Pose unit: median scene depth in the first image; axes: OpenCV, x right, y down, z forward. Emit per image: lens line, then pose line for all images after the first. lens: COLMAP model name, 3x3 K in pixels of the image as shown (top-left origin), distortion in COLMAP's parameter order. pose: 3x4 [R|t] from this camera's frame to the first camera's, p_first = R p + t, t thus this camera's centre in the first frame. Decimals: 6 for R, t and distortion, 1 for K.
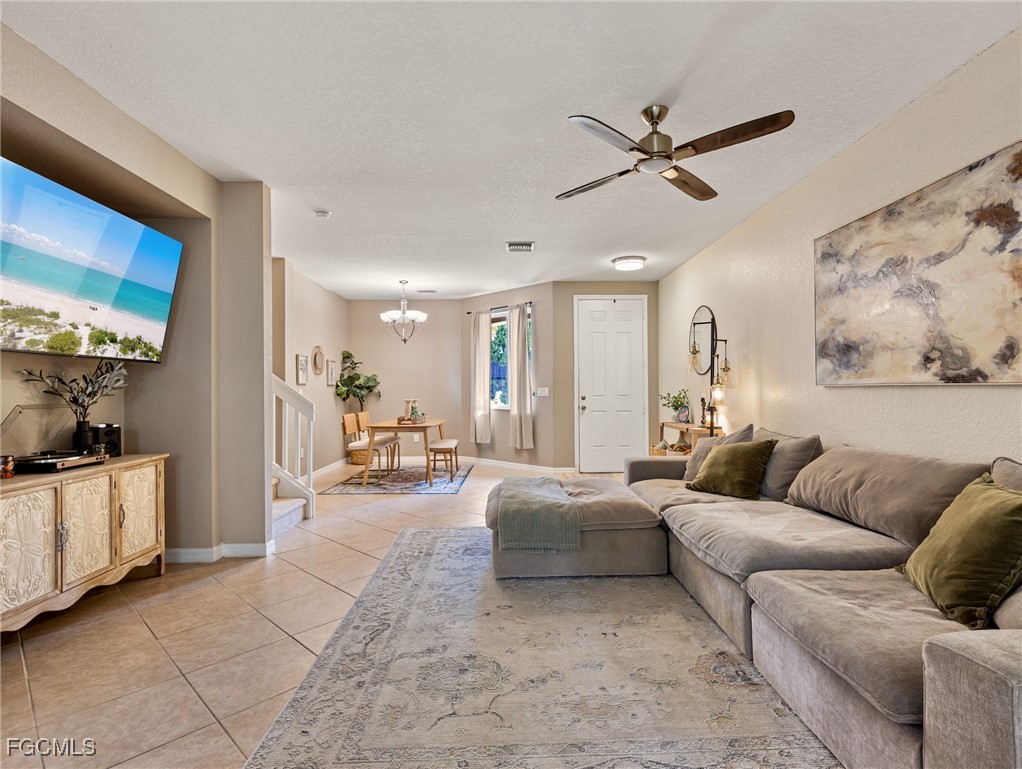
lens RADIAL K [[518.2, 0, 514.4], [0, 518.2, 385.6], [0, 0, 1]] dist [0.012215, -0.003782]
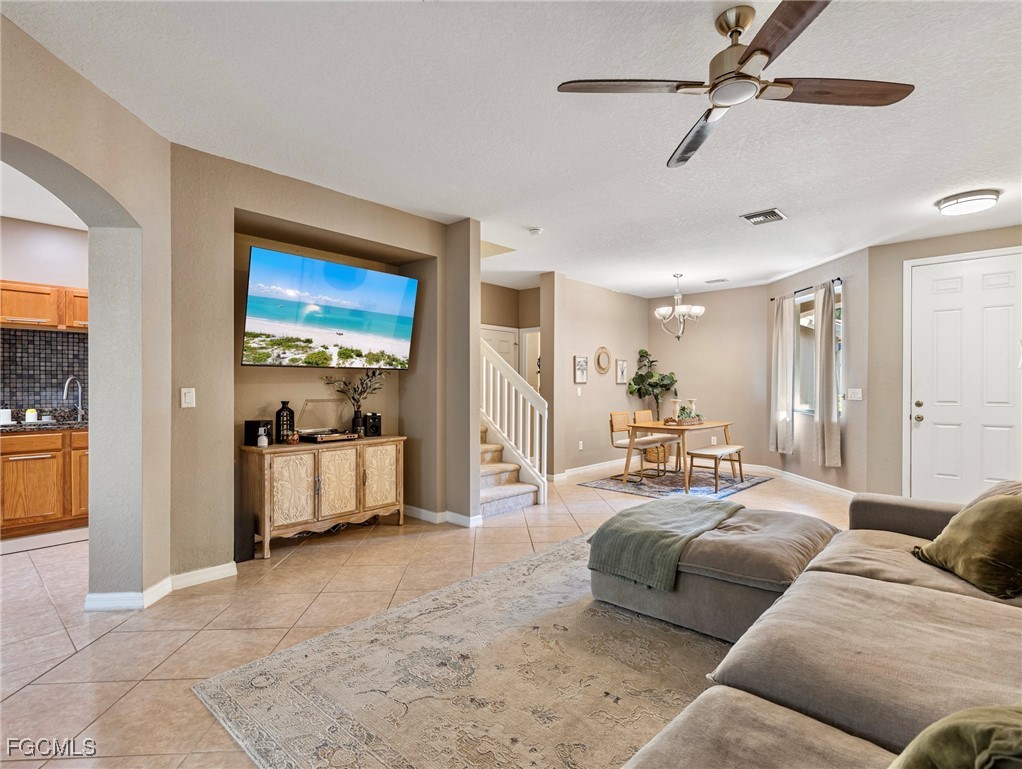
lens RADIAL K [[518.2, 0, 515.1], [0, 518.2, 386.8], [0, 0, 1]] dist [0.012215, -0.003782]
pose [[0.729027, 0.011942, -0.684380, 0.459883], [-0.002879, 0.999892, 0.014380, -0.018427], [0.684478, -0.008513, 0.728983, 0.215773]]
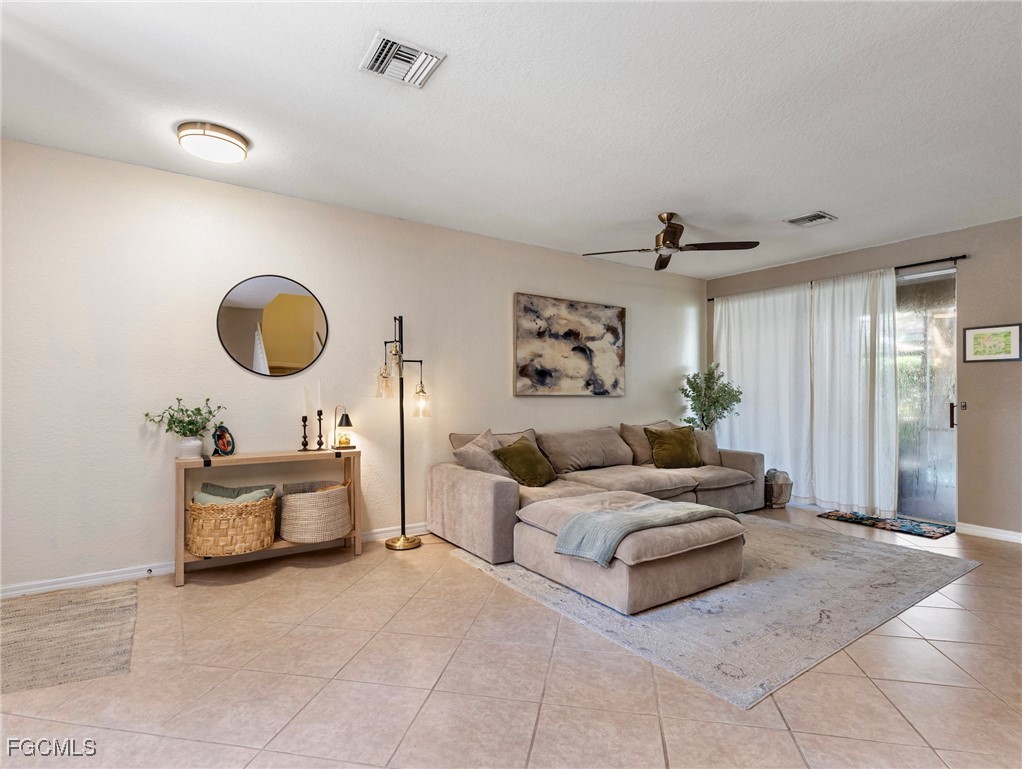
lens RADIAL K [[518.2, 0, 519.3], [0, 518.2, 392.9], [0, 0, 1]] dist [0.012215, -0.003782]
pose [[-0.552714, 0.008168, 0.833331, -0.625188], [-0.005495, 0.999895, -0.013444, 0.012436], [-0.833353, -0.012010, -0.552611, 1.832081]]
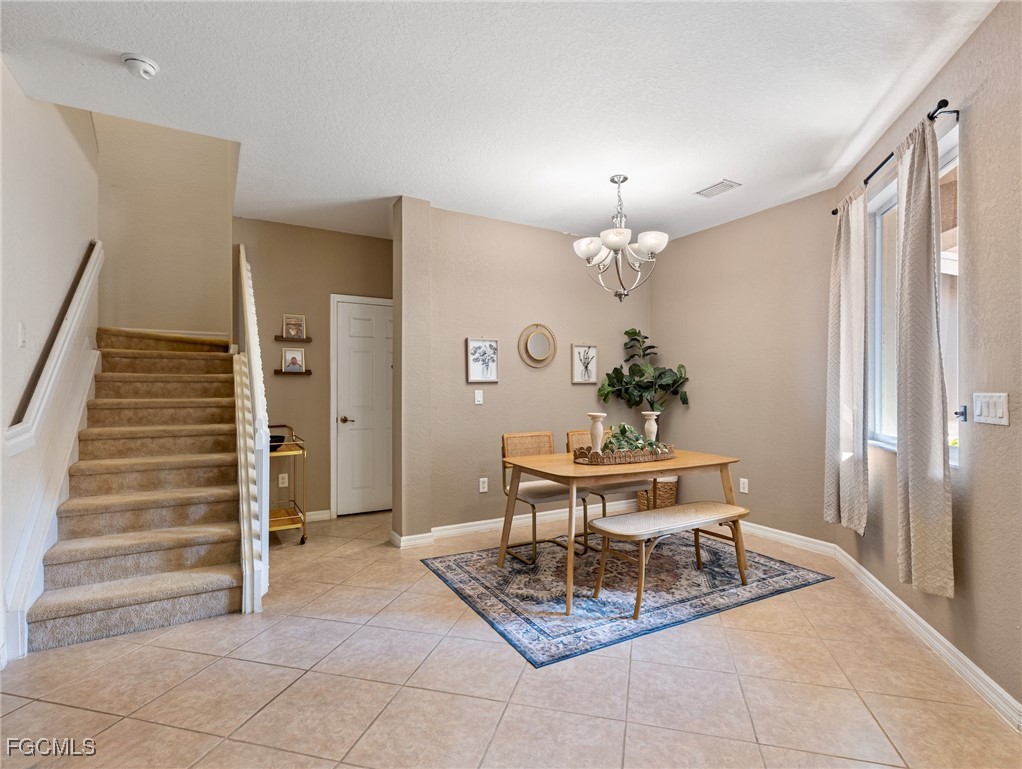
lens RADIAL K [[518.2, 0, 513.8], [0, 518.2, 385.3], [0, 0, 1]] dist [0.012215, -0.003782]
pose [[0.490054, 0.002785, -0.871688, 0.370944], [0.002378, 0.999987, 0.004532, -0.003220], [0.871689, -0.004293, 0.490041, 1.375634]]
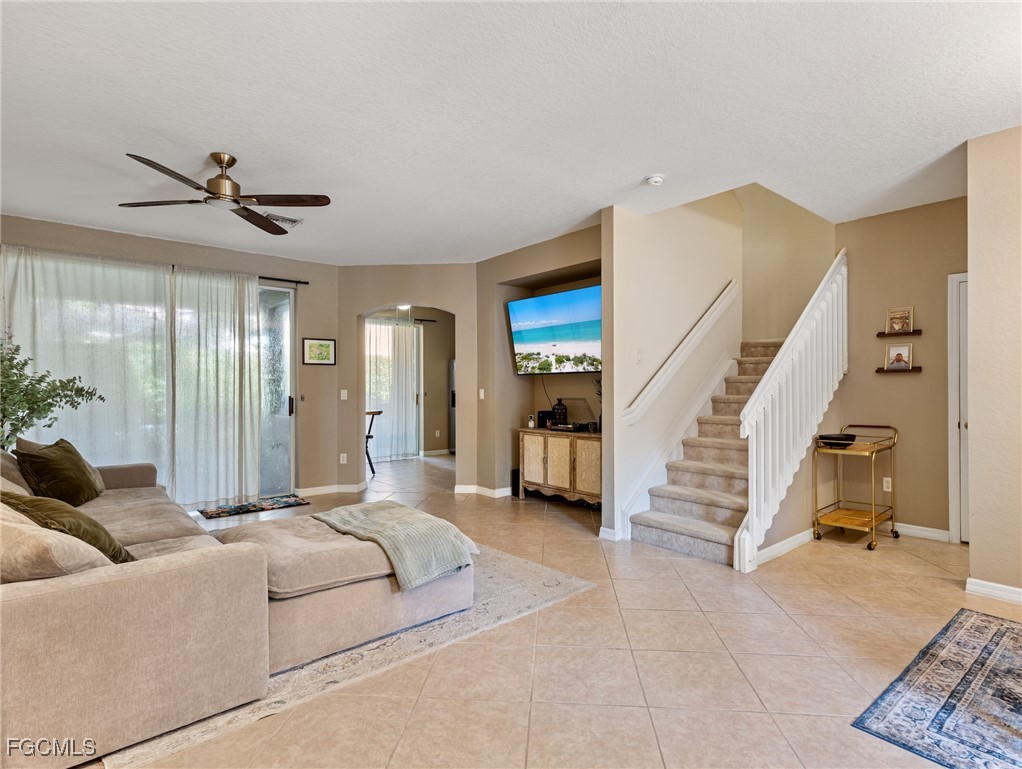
lens RADIAL K [[518.2, 0, 508.9], [0, 518.2, 391.1], [0, 0, 1]] dist [0.012215, -0.003782]
pose [[-0.773039, 0.011089, -0.634262, 0.427667], [0.012634, 0.999918, 0.002084, 0.004694], [0.634233, -0.006403, -0.773115, 1.918693]]
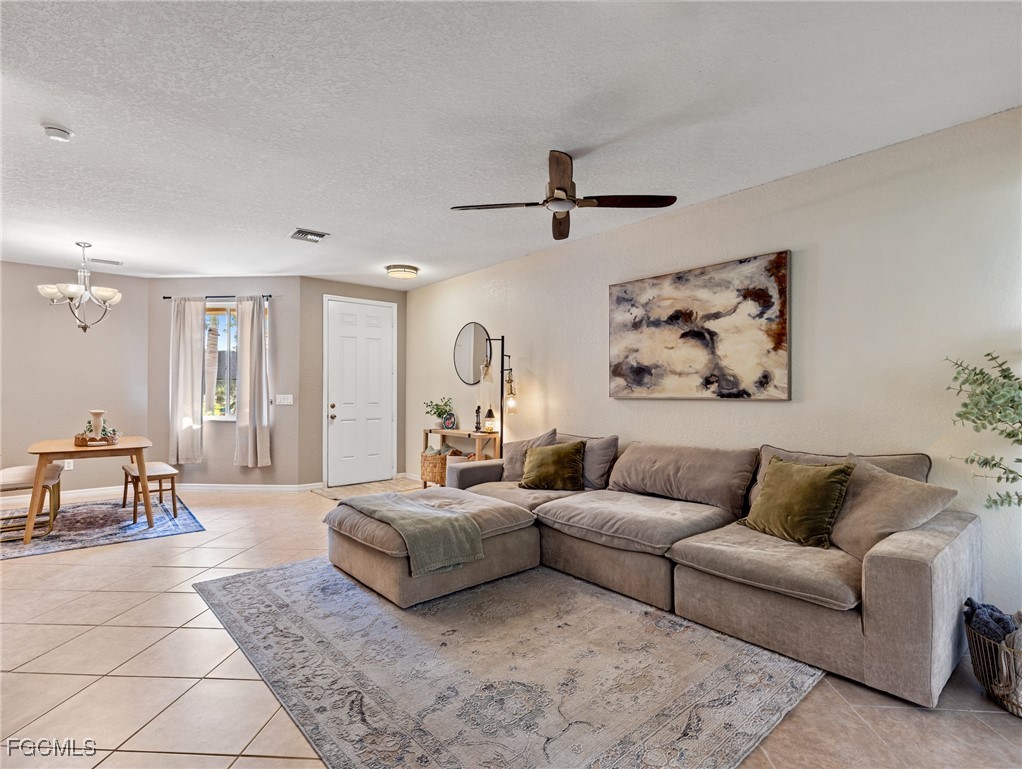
lens RADIAL K [[518.2, 0, 515.2], [0, 518.2, 385.8], [0, 0, 1]] dist [0.012215, -0.003782]
pose [[0.769424, 0.015150, 0.638559, -0.442995], [-0.010918, 0.999885, -0.010567, -0.012928], [-0.638645, 0.001158, 0.769501, 0.158009]]
